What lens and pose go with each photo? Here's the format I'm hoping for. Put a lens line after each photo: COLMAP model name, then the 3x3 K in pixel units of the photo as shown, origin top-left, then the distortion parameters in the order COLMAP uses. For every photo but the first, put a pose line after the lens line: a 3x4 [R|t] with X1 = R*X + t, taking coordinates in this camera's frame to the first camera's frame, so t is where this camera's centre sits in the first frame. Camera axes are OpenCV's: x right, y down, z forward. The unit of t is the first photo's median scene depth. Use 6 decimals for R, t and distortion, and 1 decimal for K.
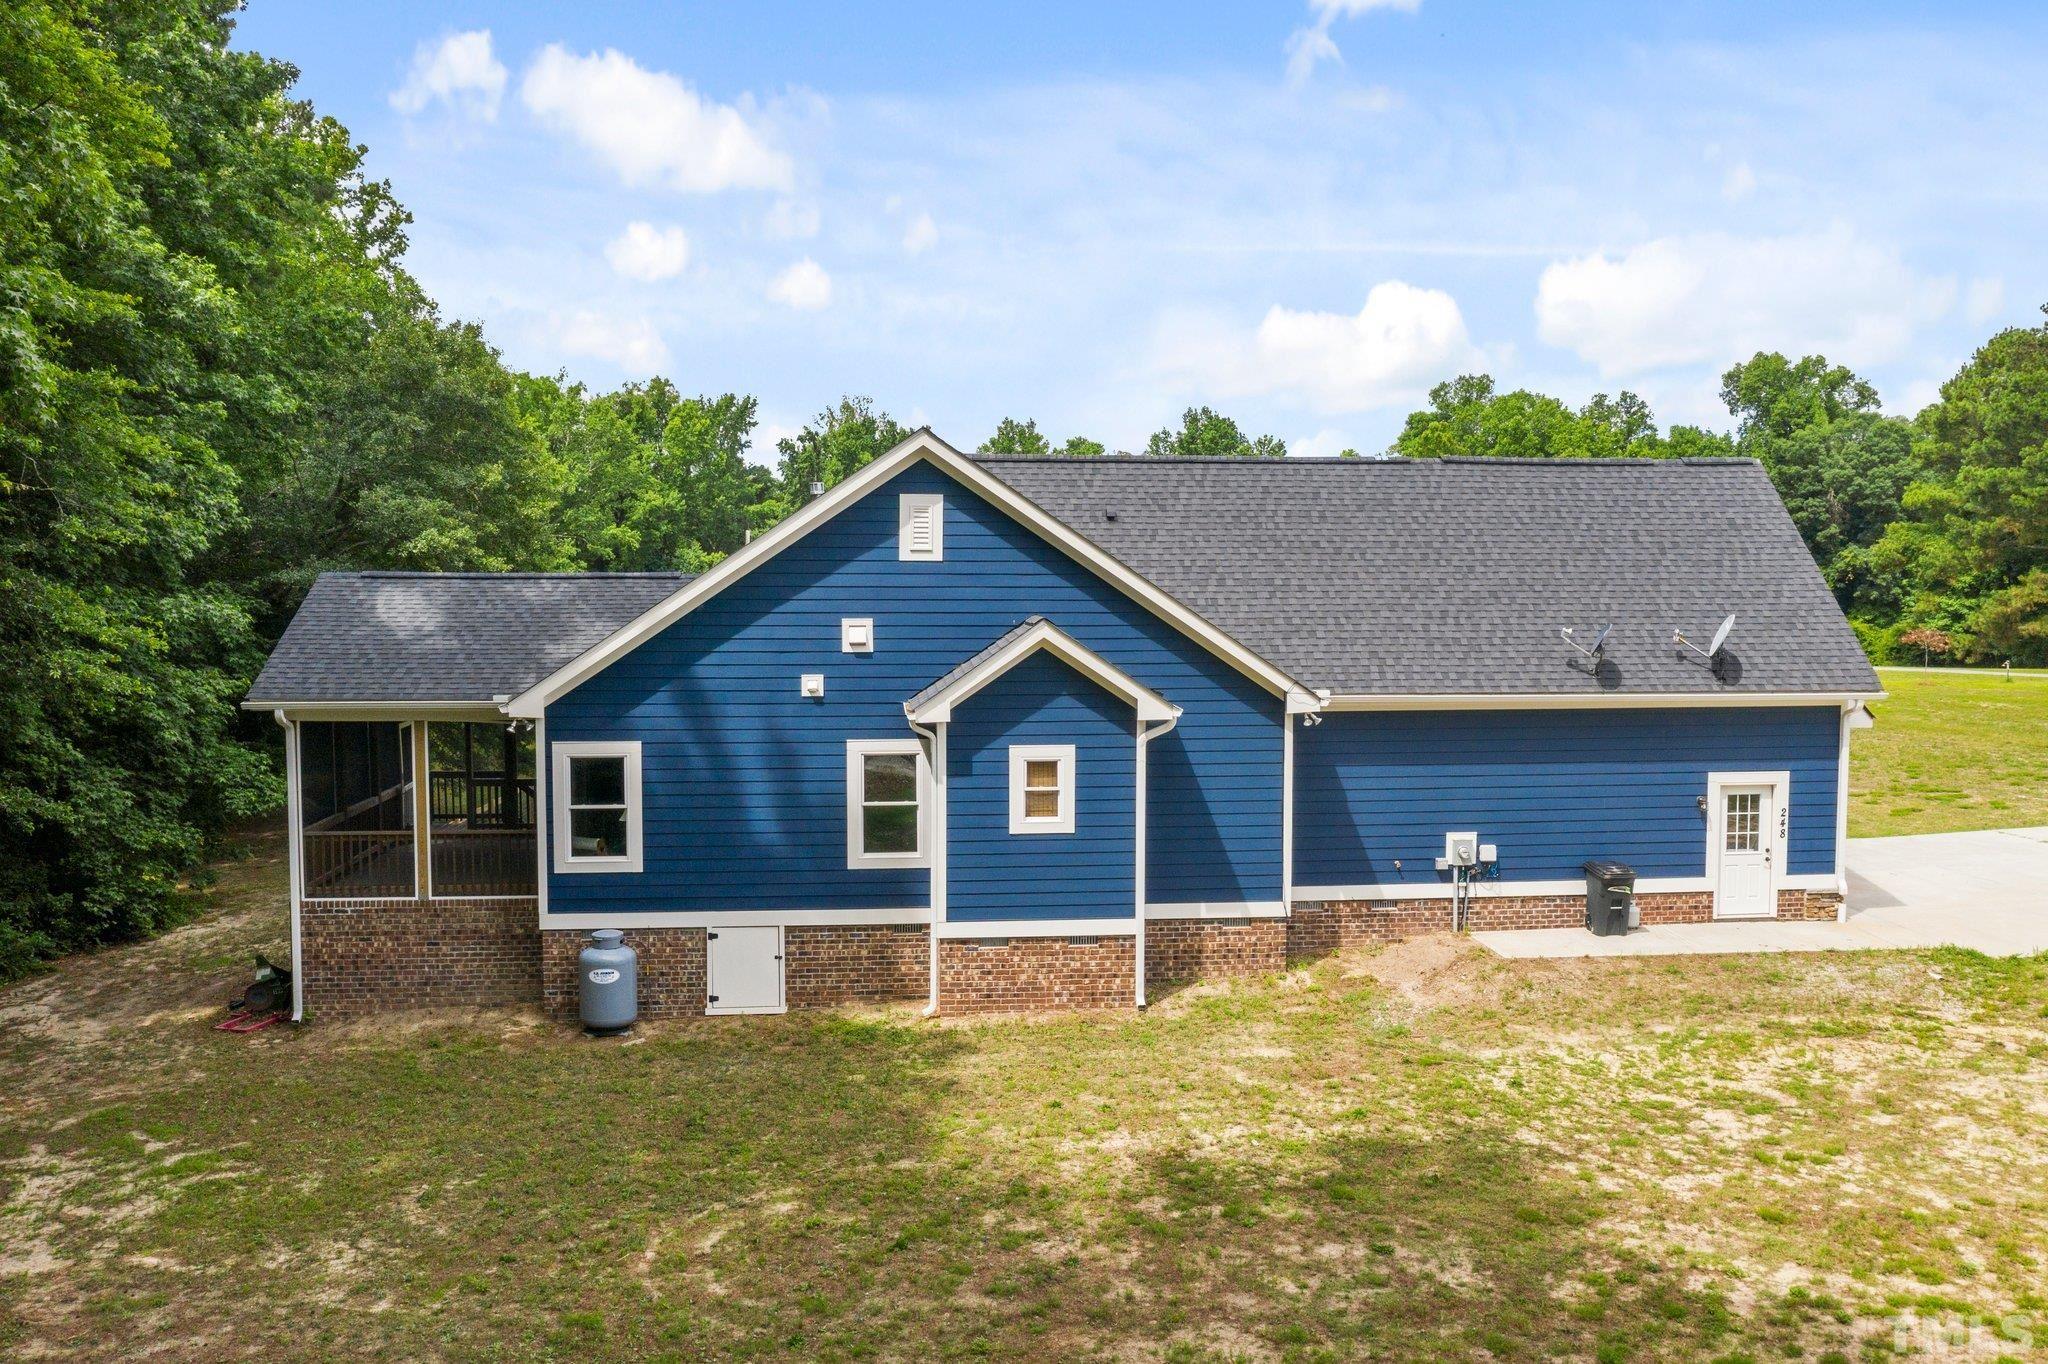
lens RADIAL K [[1641.7, 0, 1026.8], [0, 1641.7, 629.4], [0, 0, 1]] dist [-0.013941, -0.006055]
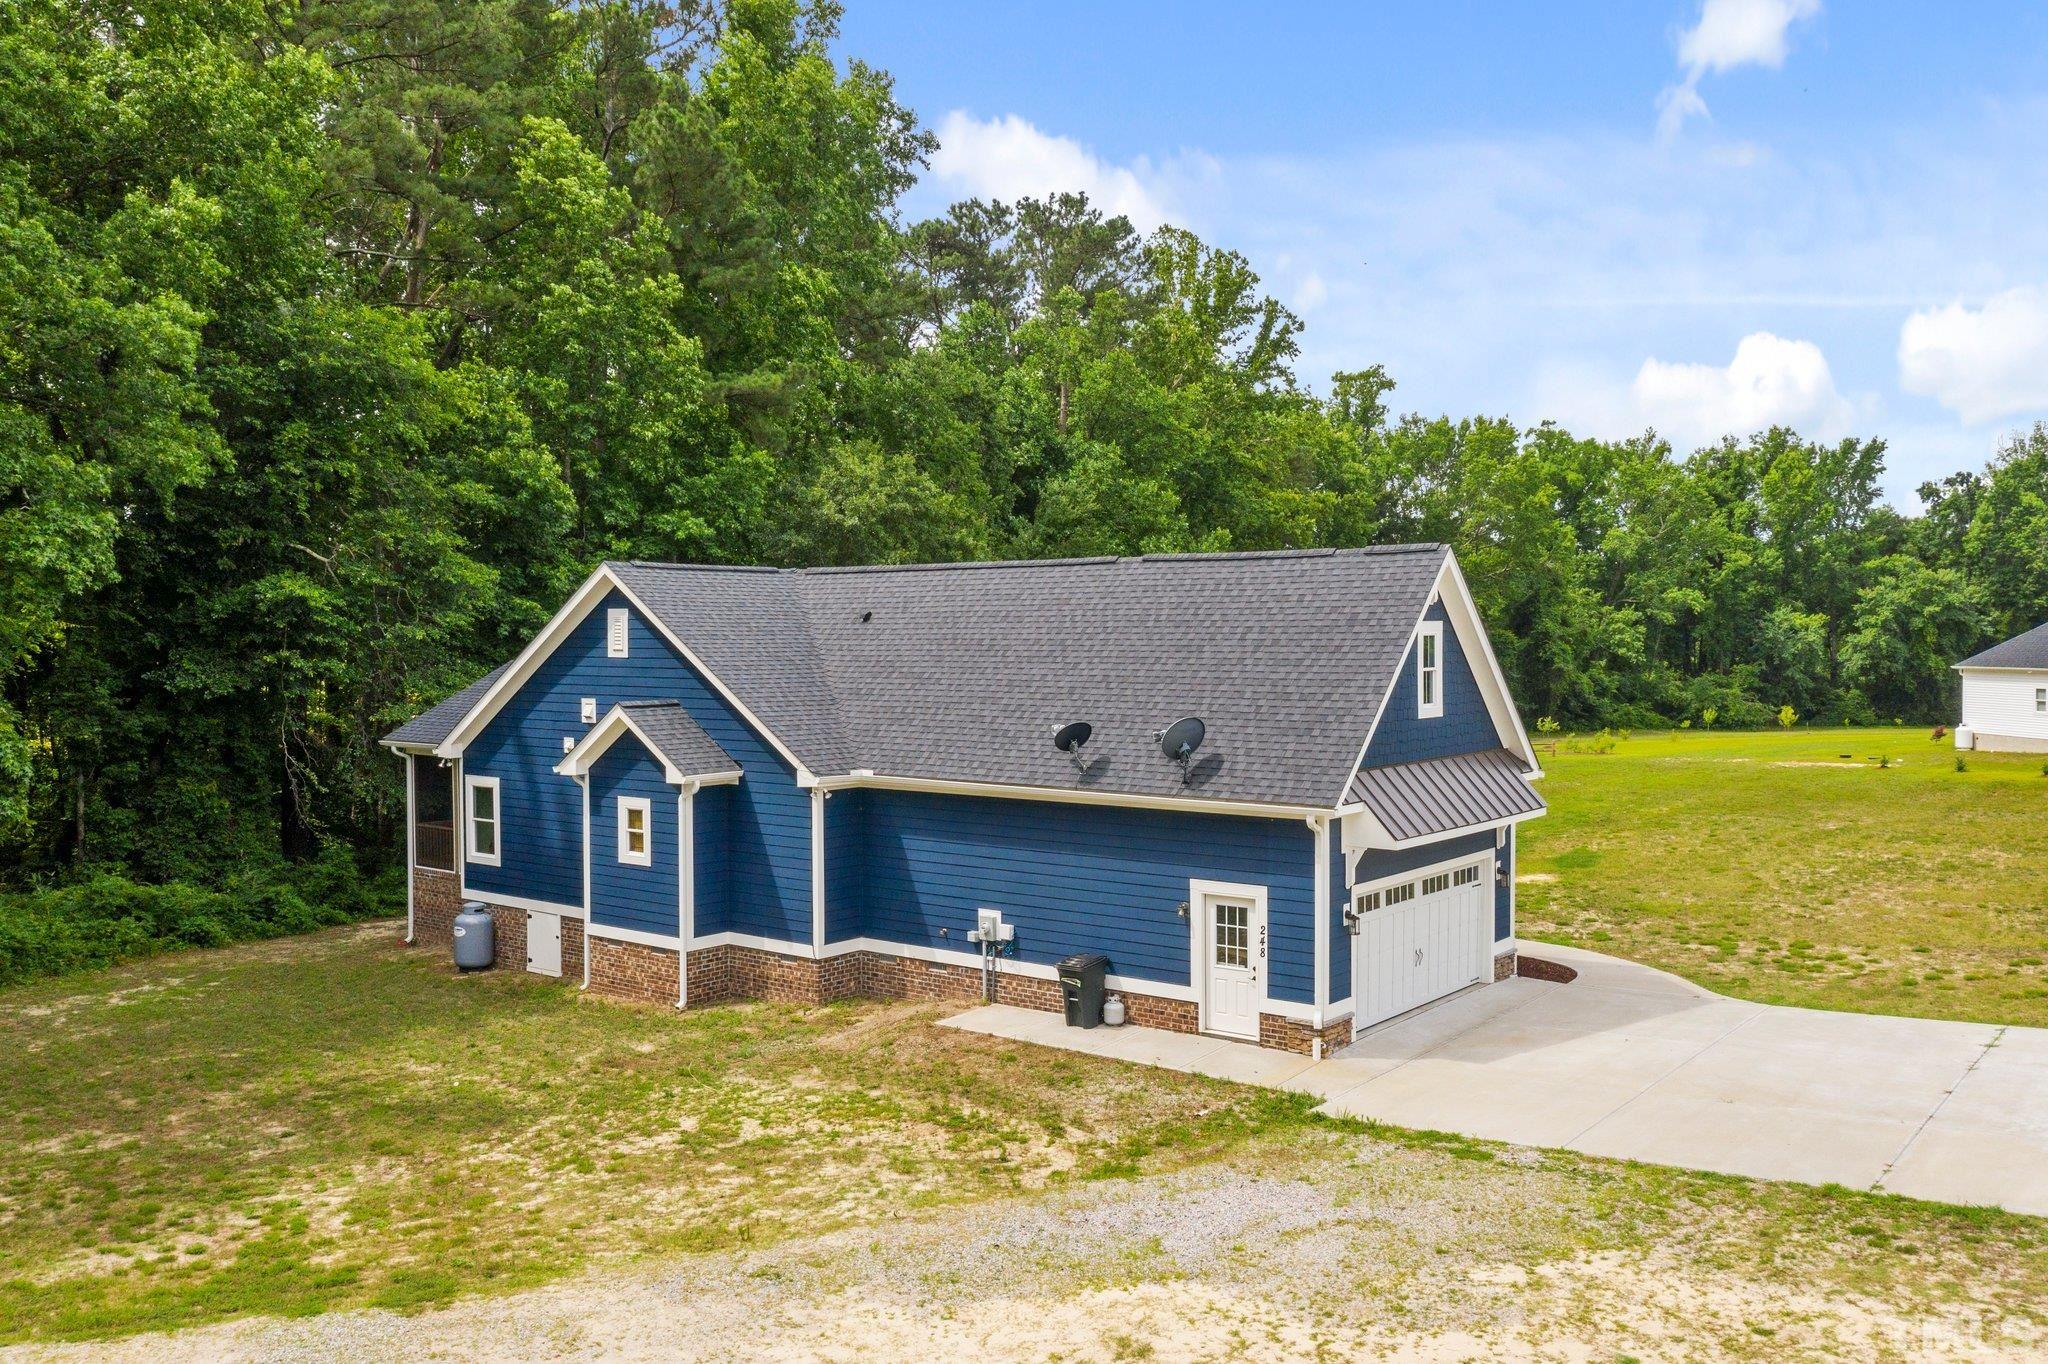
lens RADIAL K [[1673.3, 0, 1027.7], [0, 1673.3, 614.1], [0, 0, 1]] dist [-0.009493, -0.005080]
pose [[0.721995, -0.009195, -0.691837, 1.151724], [-0.021857, 0.999110, -0.036088, -0.035495], [0.691552, 0.041177, 0.721152, 0.231589]]
